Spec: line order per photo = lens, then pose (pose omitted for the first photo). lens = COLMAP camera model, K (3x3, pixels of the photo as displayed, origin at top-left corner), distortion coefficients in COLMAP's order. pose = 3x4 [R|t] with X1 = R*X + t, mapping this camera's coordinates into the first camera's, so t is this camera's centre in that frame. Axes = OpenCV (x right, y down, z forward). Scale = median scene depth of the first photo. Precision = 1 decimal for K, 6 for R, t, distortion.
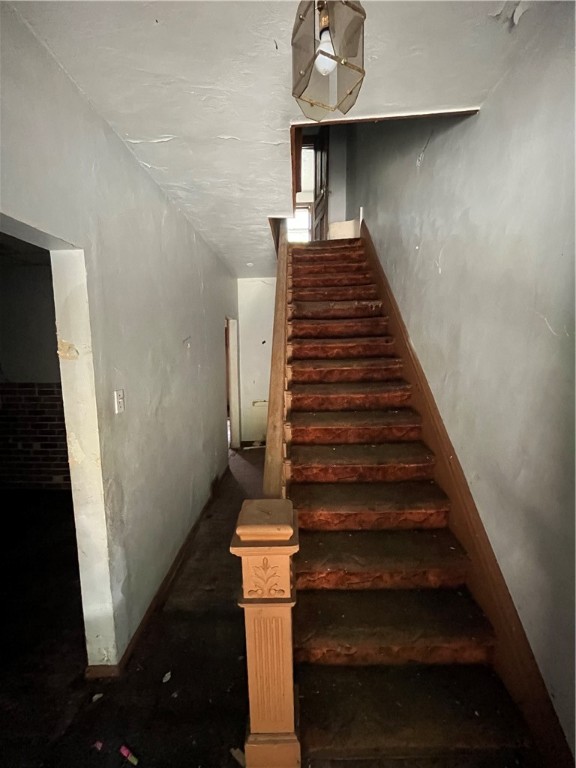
lens RADIAL K [[307.6, 0, 291.7], [0, 307.6, 381.8], [0, 0, 1]] dist [-0.006666, 0.000091]
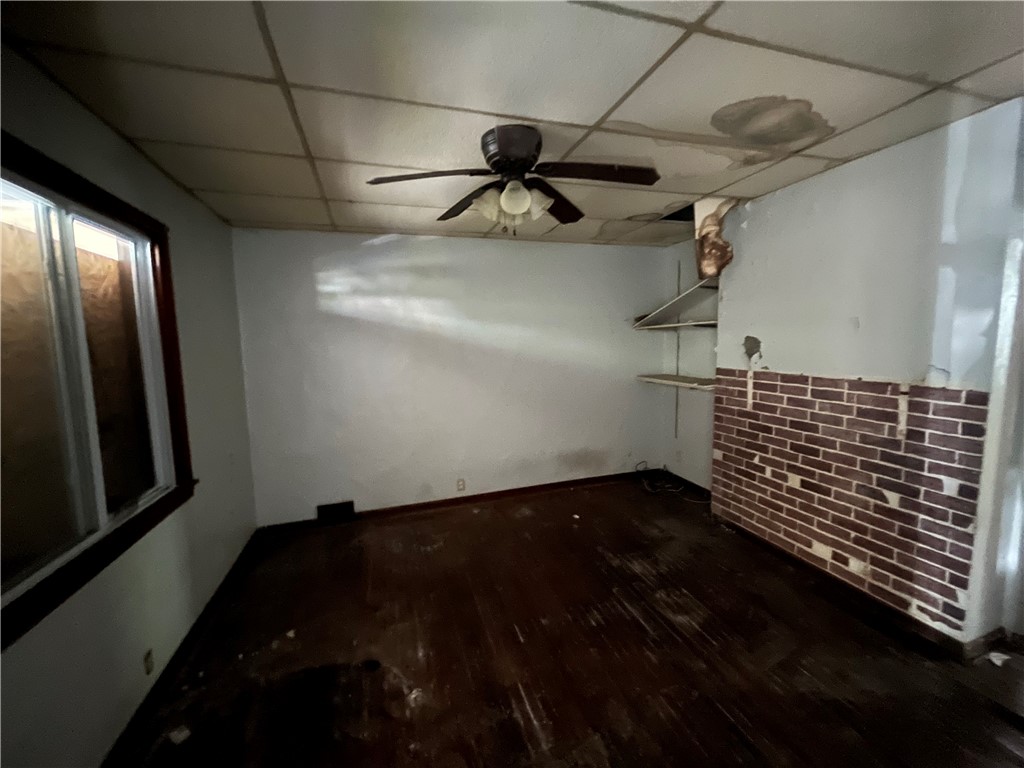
lens RADIAL K [[410.2, 0, 510.6], [0, 410.2, 382.9], [0, 0, 1]] dist [-0.006666, 0.000091]
pose [[0.347985, 0.110237, -0.930997, -0.304680], [-0.088711, 0.992479, 0.084358, 0.001160], [0.933294, 0.053234, 0.355147, 0.188413]]
